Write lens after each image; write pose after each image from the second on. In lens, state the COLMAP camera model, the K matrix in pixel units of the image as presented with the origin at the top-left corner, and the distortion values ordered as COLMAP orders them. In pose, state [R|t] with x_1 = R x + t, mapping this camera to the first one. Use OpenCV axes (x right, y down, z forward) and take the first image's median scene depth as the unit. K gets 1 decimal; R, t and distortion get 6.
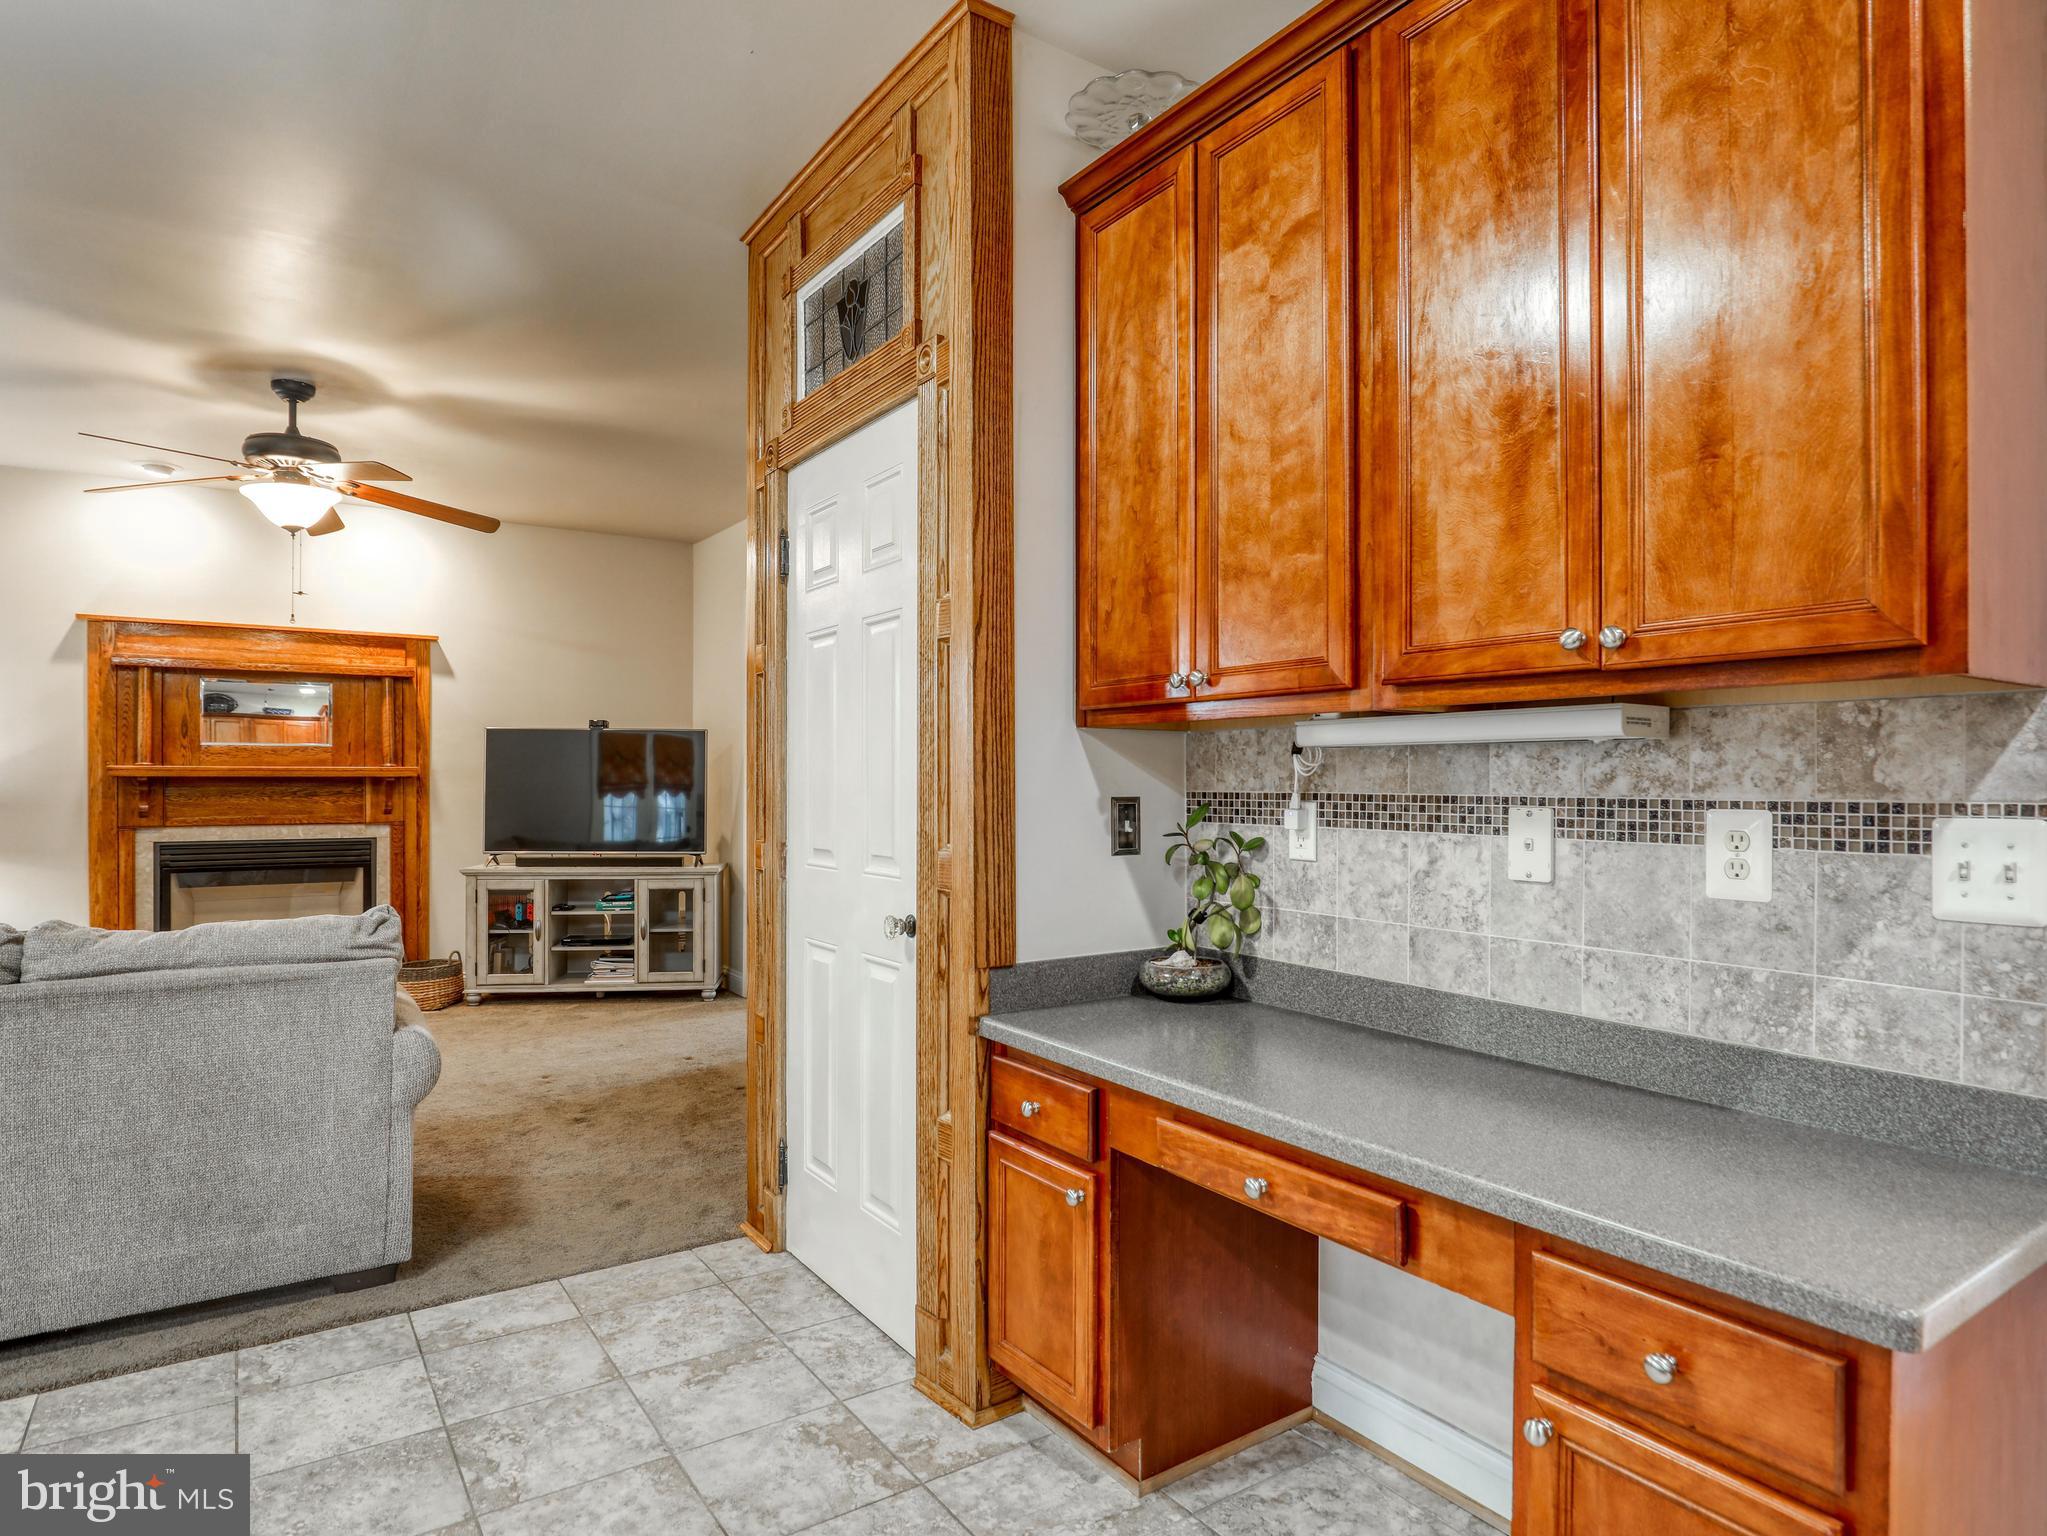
lens RADIAL K [[1168.2, 0, 1031.0], [0, 1168.2, 779.6], [0, 0, 1]] dist [-0.027398, 0.000838]
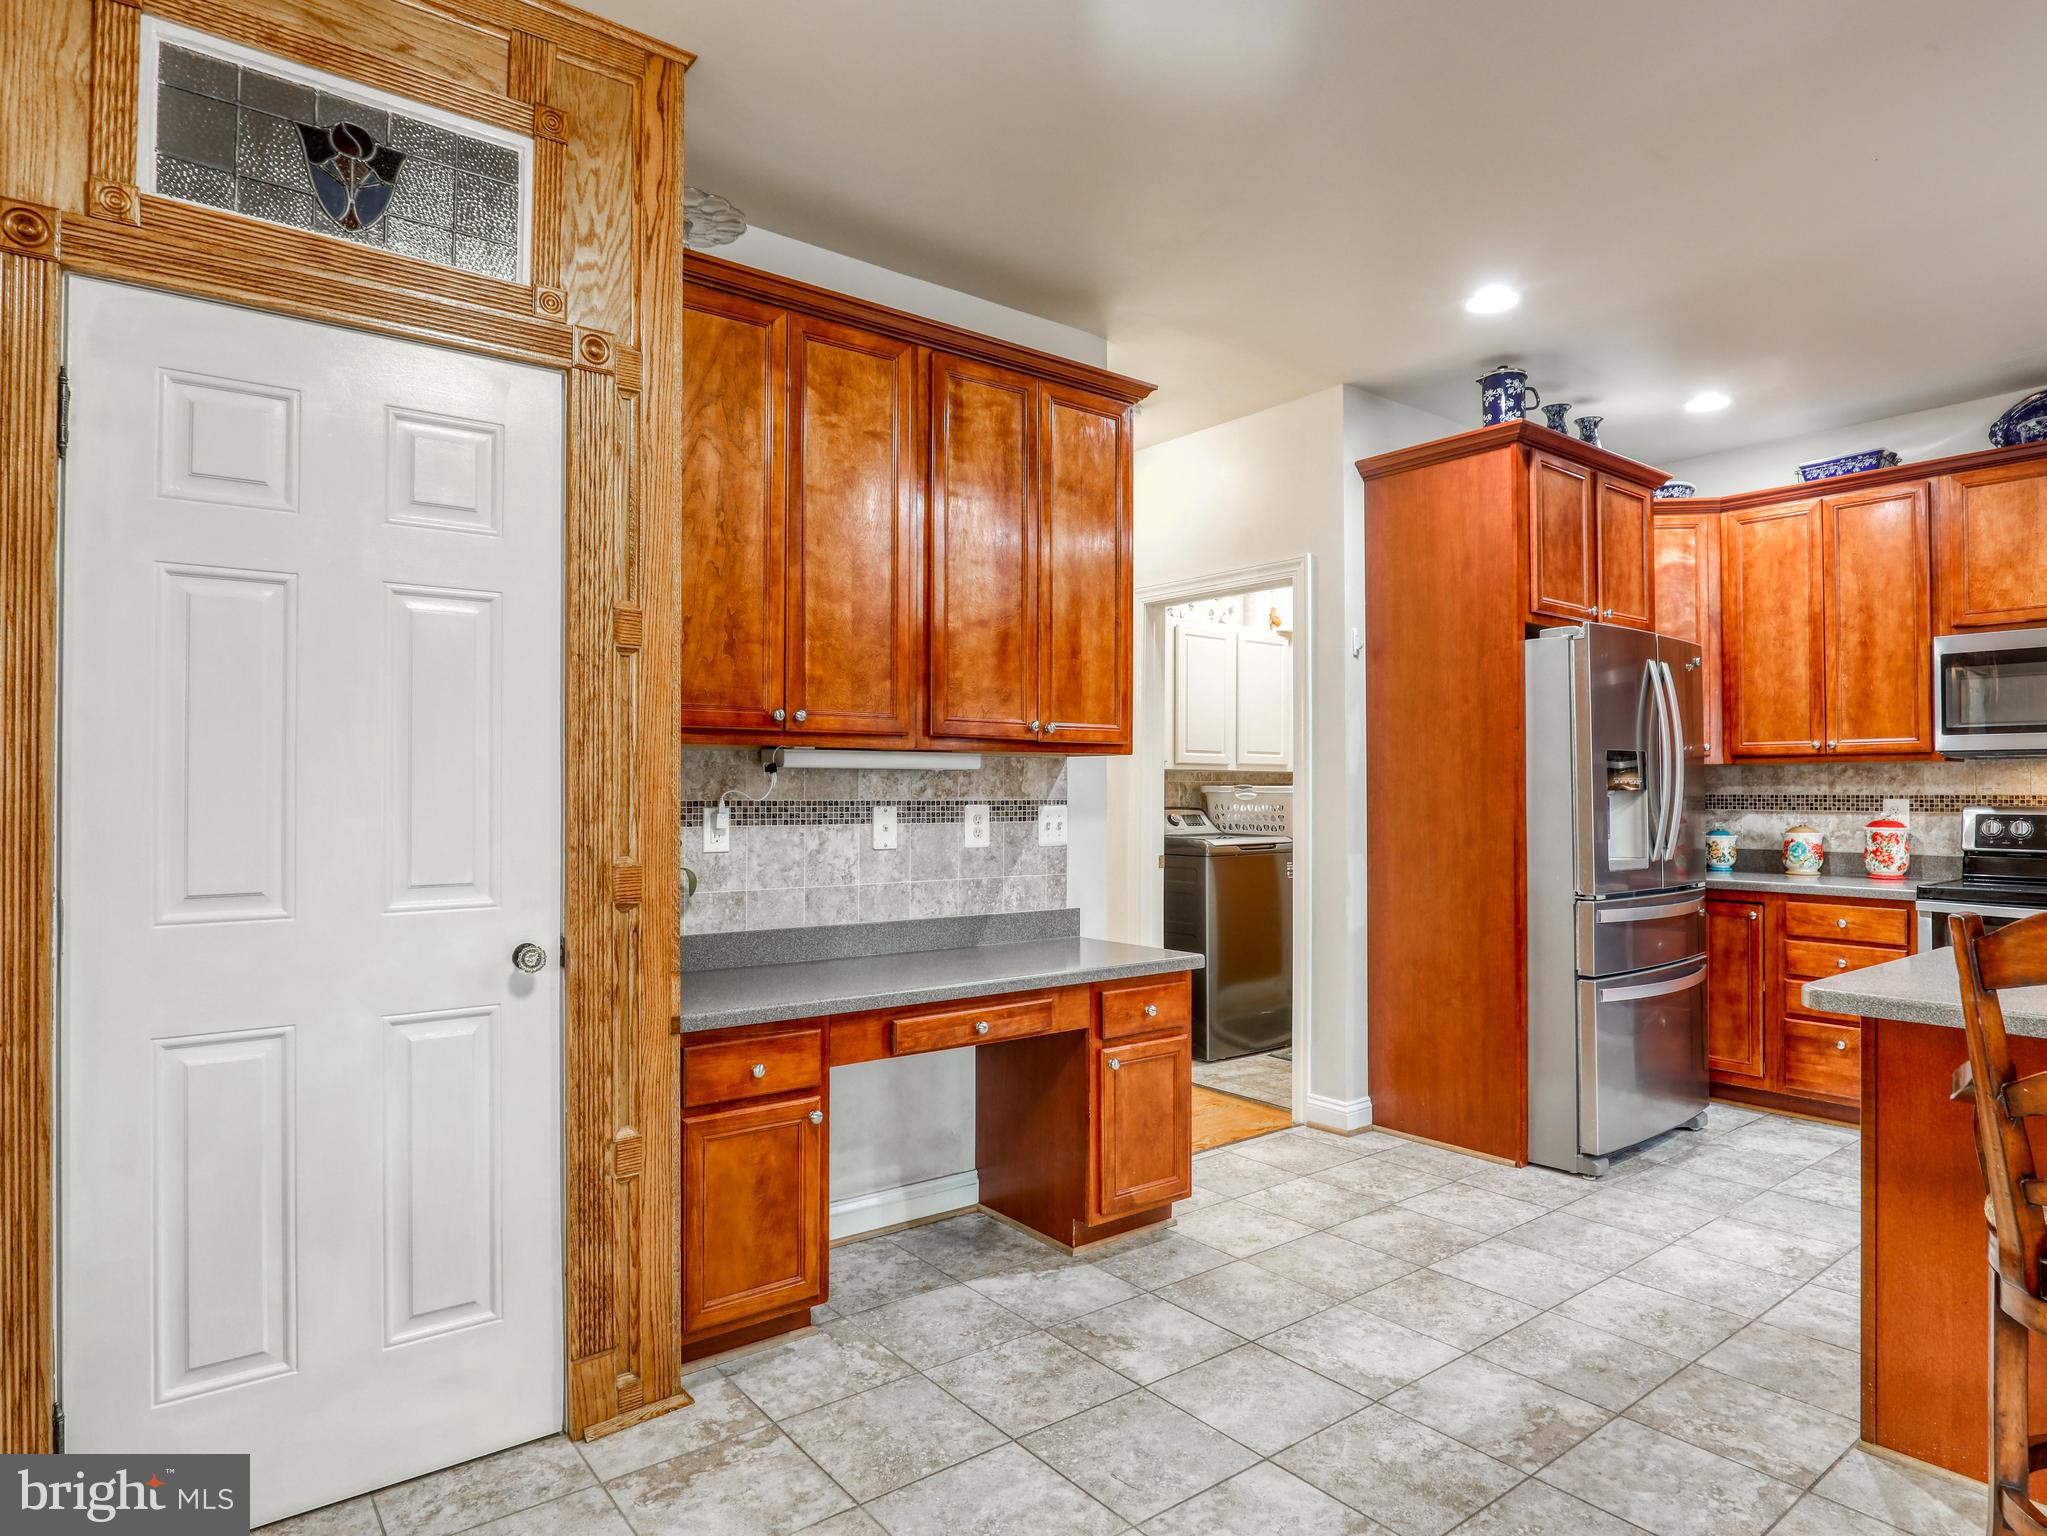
lens RADIAL K [[1168.2, 0, 1031.0], [0, 1168.2, 779.6], [0, 0, 1]] dist [-0.027398, 0.000838]
pose [[-0.058881, 0.007296, 0.998238, -1.043552], [-0.001879, 0.999971, -0.007420, -0.003061], [-0.998263, -0.002312, -0.058865, 0.695366]]
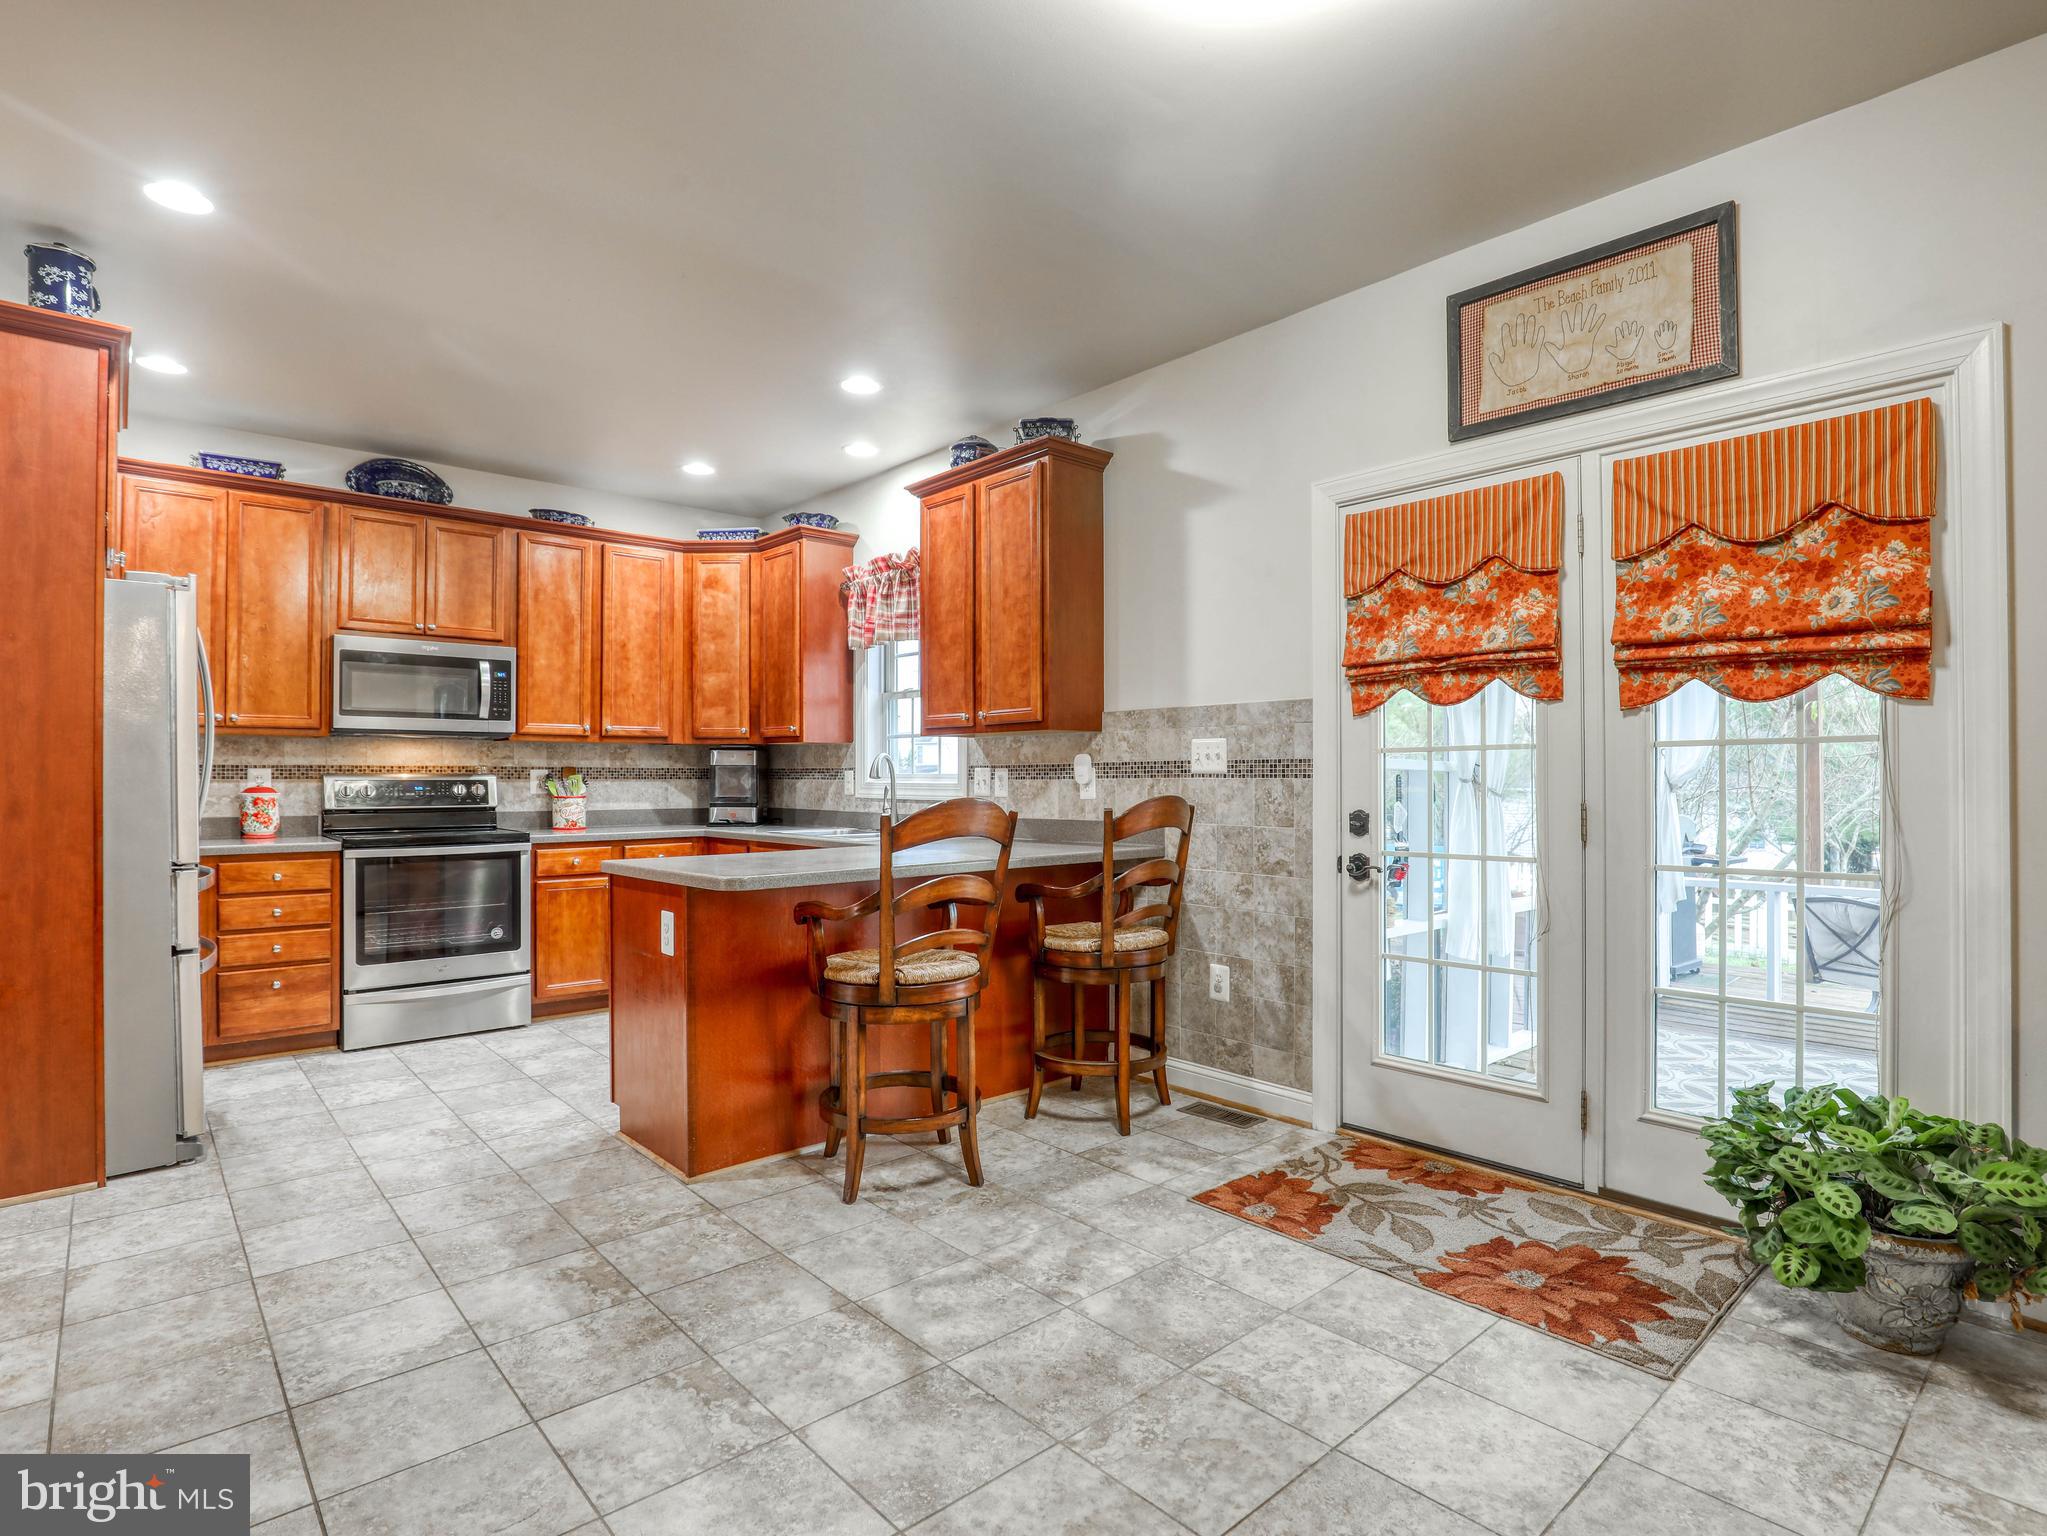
lens RADIAL K [[1048.2, 0, 1034.1], [0, 1048.2, 771.8], [0, 0, 1]] dist [-0.030248, 0.001079]
pose [[-0.991910, -0.002021, -0.126926, -0.423395], [-0.001192, 0.999977, -0.006603, 0.030315], [0.126936, -0.006398, -0.991890, 1.287989]]
